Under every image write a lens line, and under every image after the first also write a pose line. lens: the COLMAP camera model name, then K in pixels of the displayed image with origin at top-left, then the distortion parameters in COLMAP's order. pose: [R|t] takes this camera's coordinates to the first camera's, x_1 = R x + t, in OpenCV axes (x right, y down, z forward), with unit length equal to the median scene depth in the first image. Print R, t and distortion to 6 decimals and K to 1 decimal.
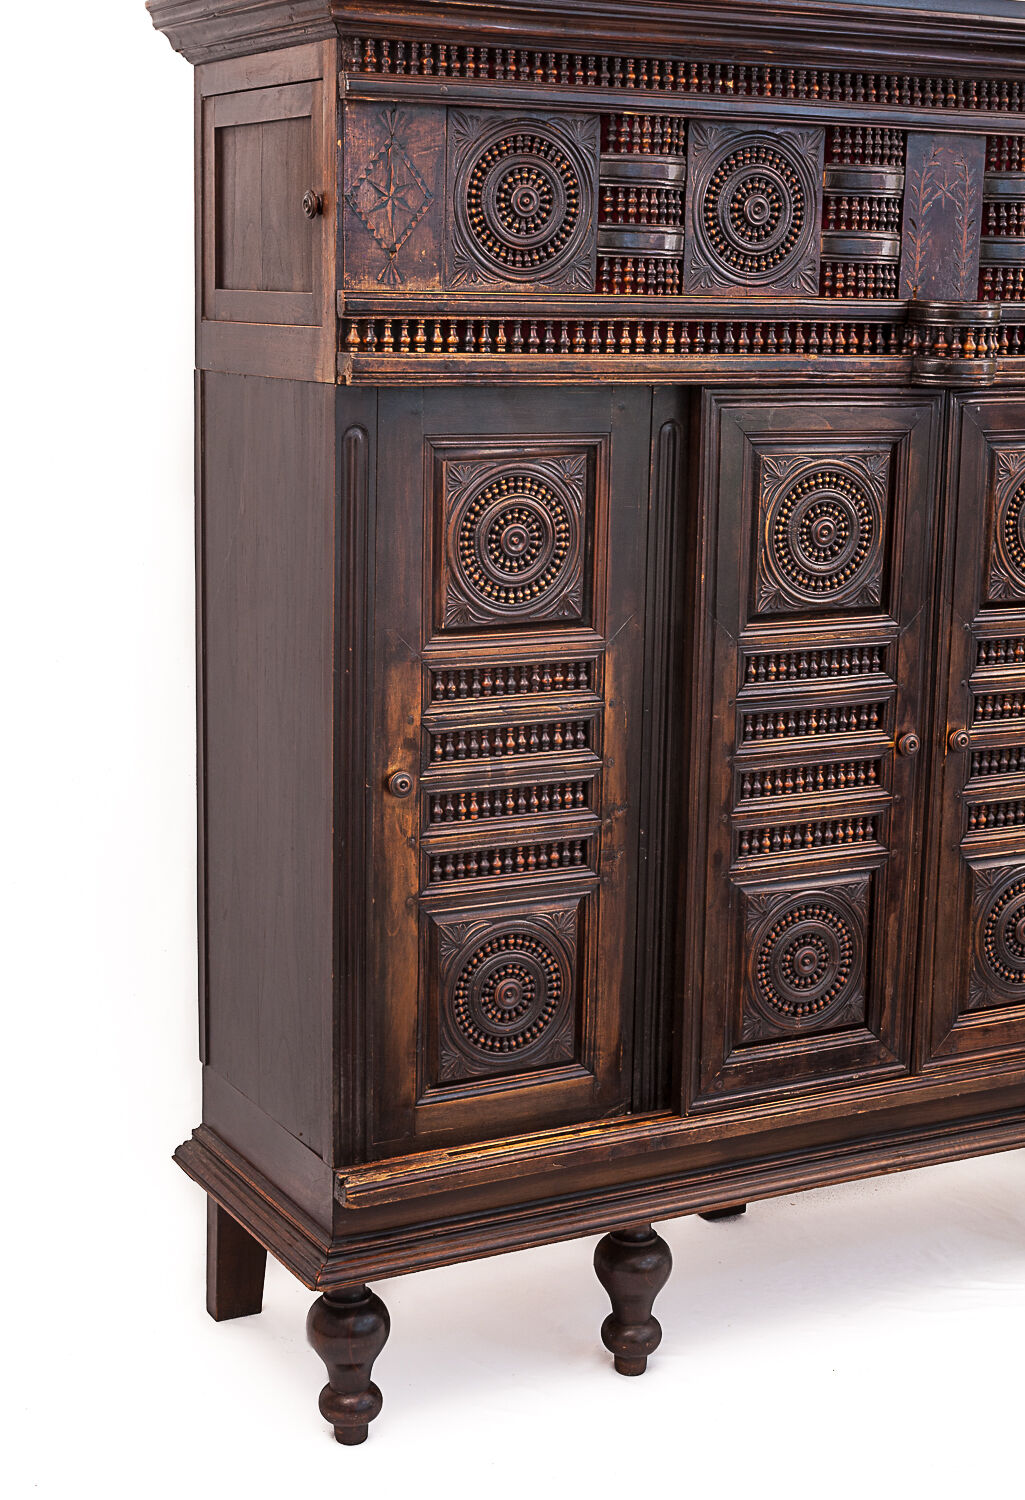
lens RADIAL K [[2400.2, 0, 491.5], [0, 2400.2, 692.0], [0, 0, 1]] dist [-0.001588, 0.000000]
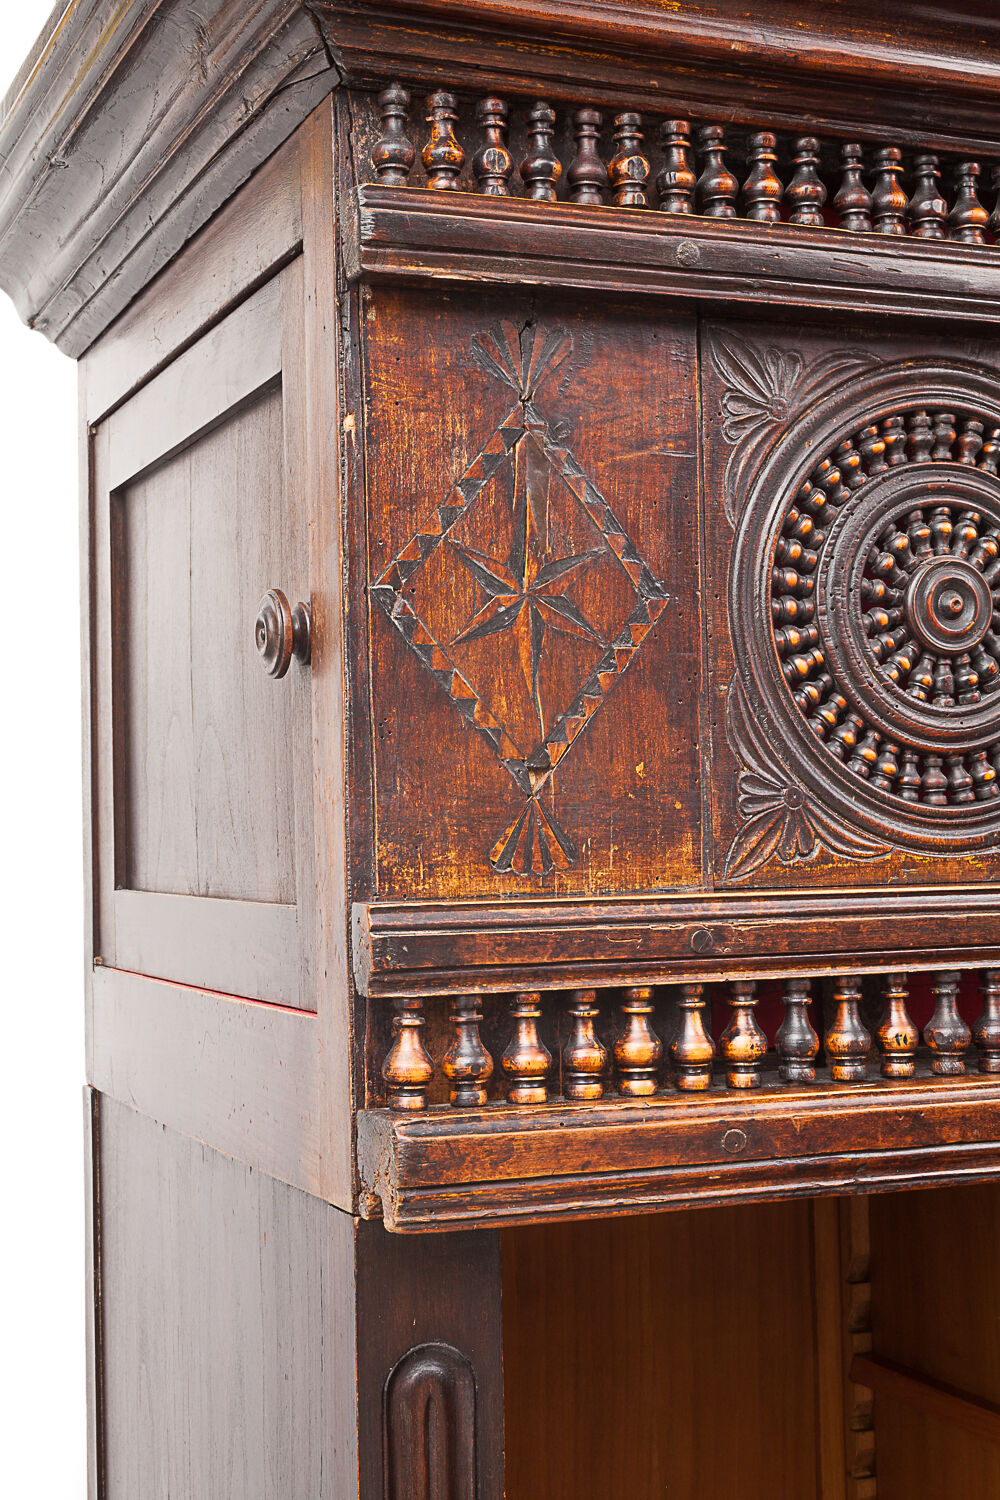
lens RADIAL K [[2187.6, 0, 514.8], [0, 2187.6, 720.8], [0, 0, 1]] dist [0.011308, 0.000000]
pose [[0.995025, -0.040542, -0.091005, -0.017516], [0.019687, 0.975459, -0.219300, -0.121752], [0.097662, 0.216418, 0.971404, 0.690012]]
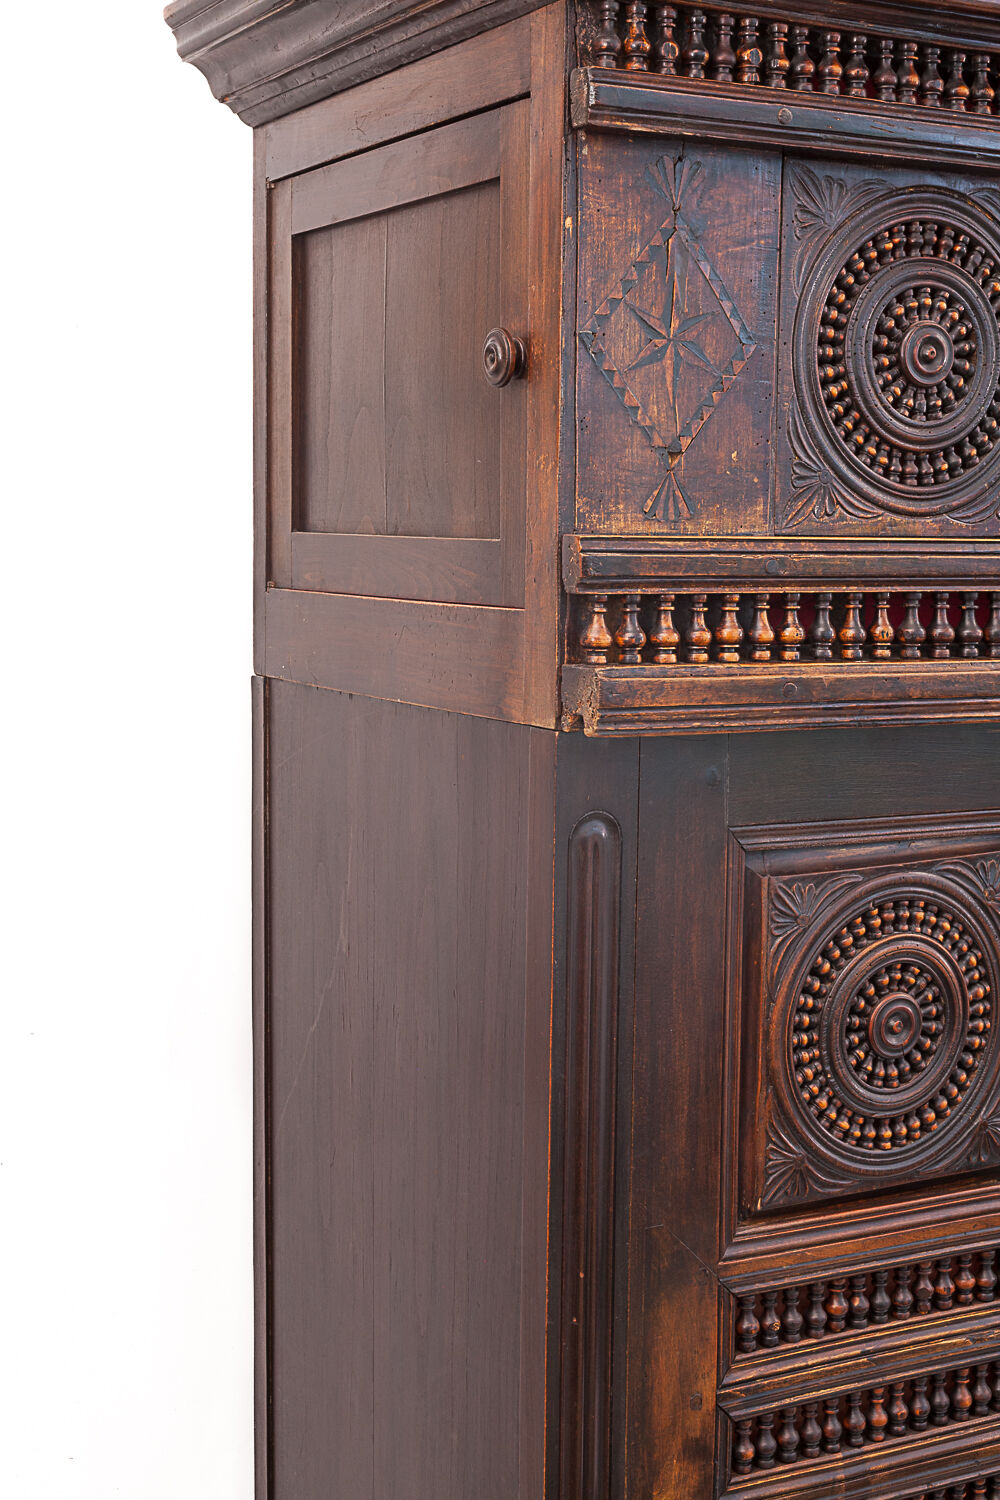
lens RADIAL K [[2187.6, 0, 534.0], [0, 2187.6, 739.4], [0, 0, 1]] dist [0.011308, 0.000000]
pose [[0.999896, -0.006219, 0.013048, -0.071287], [0.007093, 0.997655, -0.068073, -0.092235], [-0.012594, 0.068159, 0.997595, 0.540494]]
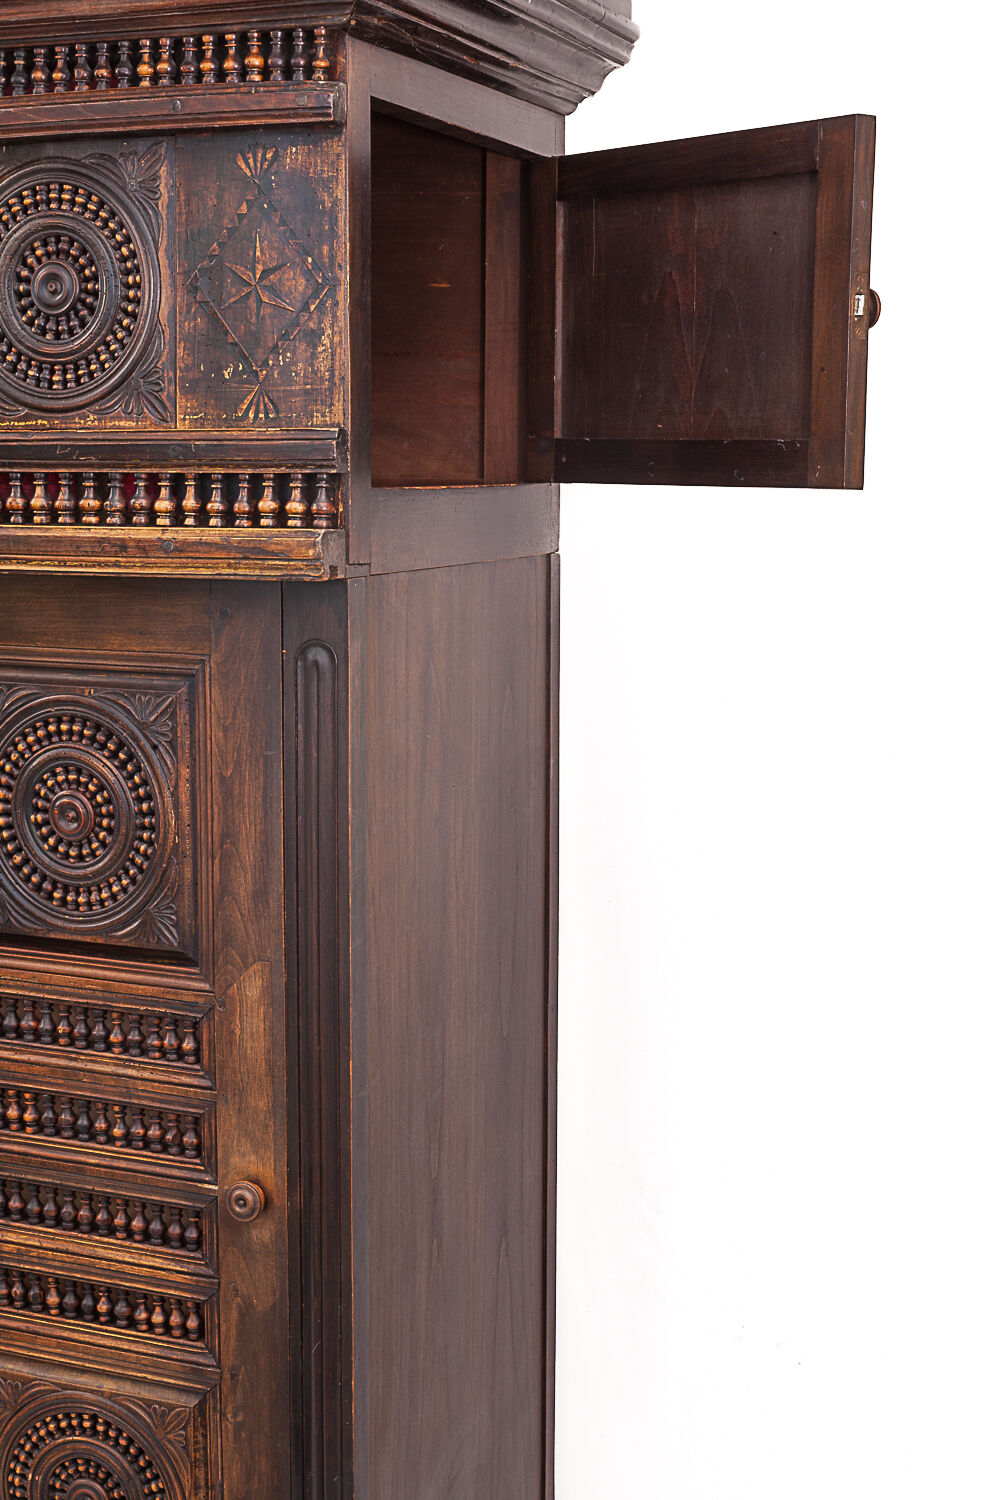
lens RADIAL K [[2187.6, 0, 482.4], [0, 2187.6, 760.4], [0, 0, 1]] dist [0.011308, 0.000000]
pose [[0.629687, 0.099521, -0.770448, 0.906278], [-0.133071, 0.990920, 0.019241, -0.132576], [0.765367, 0.090408, 0.637213, 0.909143]]
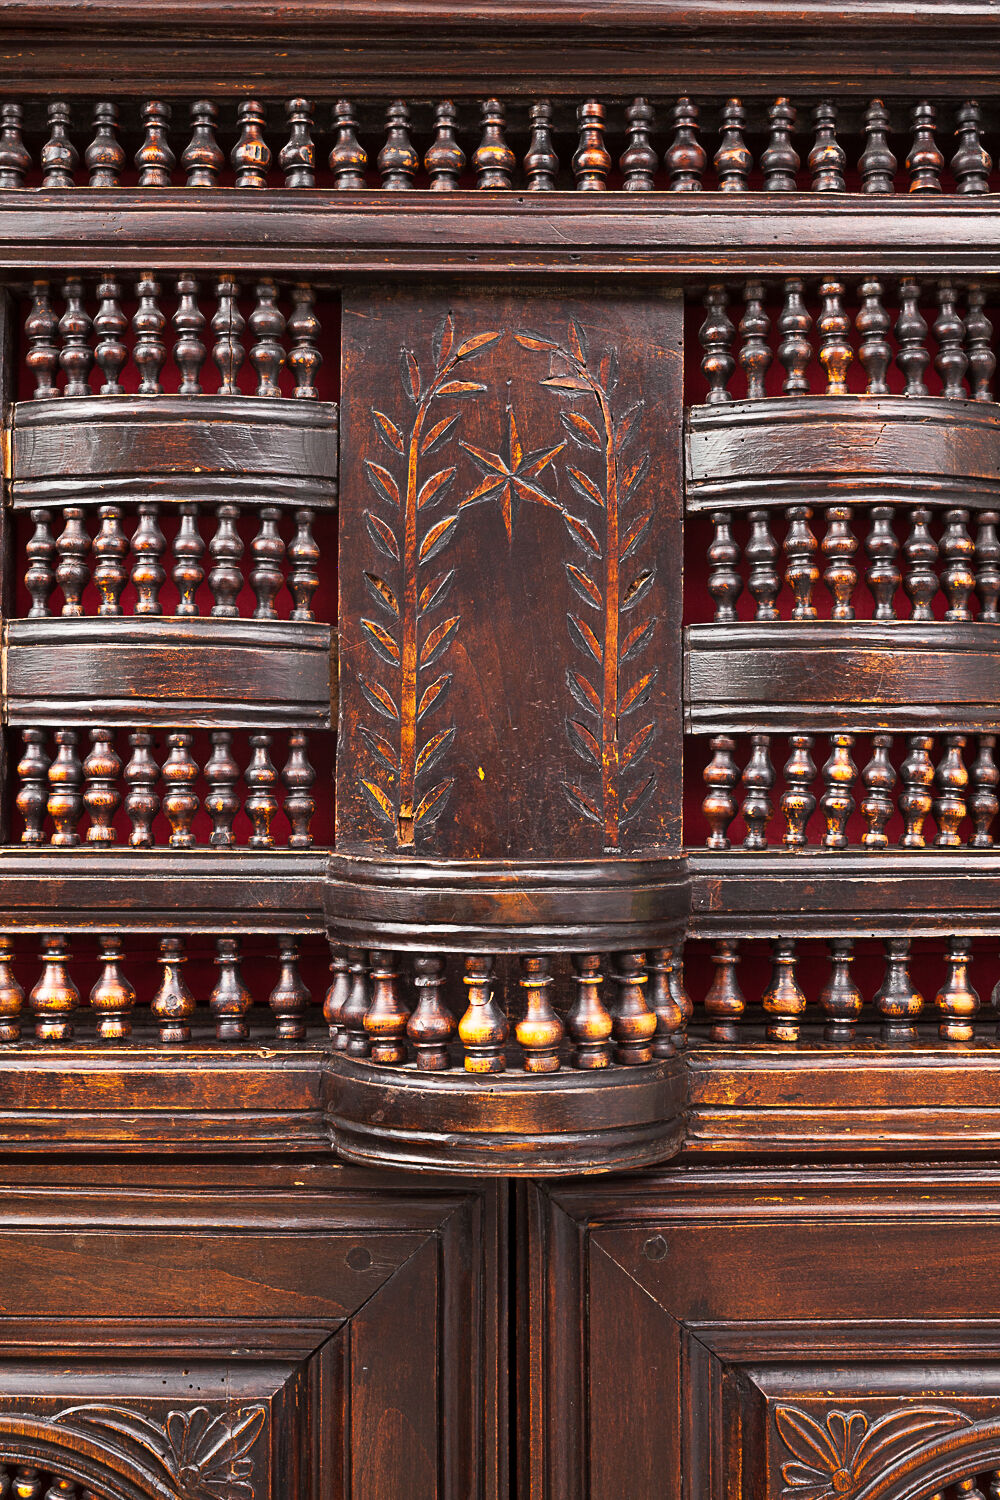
lens RADIAL K [[1886.5, 0, 484.7], [0, 1886.5, 725.7], [0, 0, 1]] dist [-0.029024, 0.000000]
pose [[0.883567, -0.030417, -0.467317, 0.312090], [-0.066607, 0.979581, -0.189694, -0.145742], [0.463545, 0.198734, 0.863499, 0.865843]]
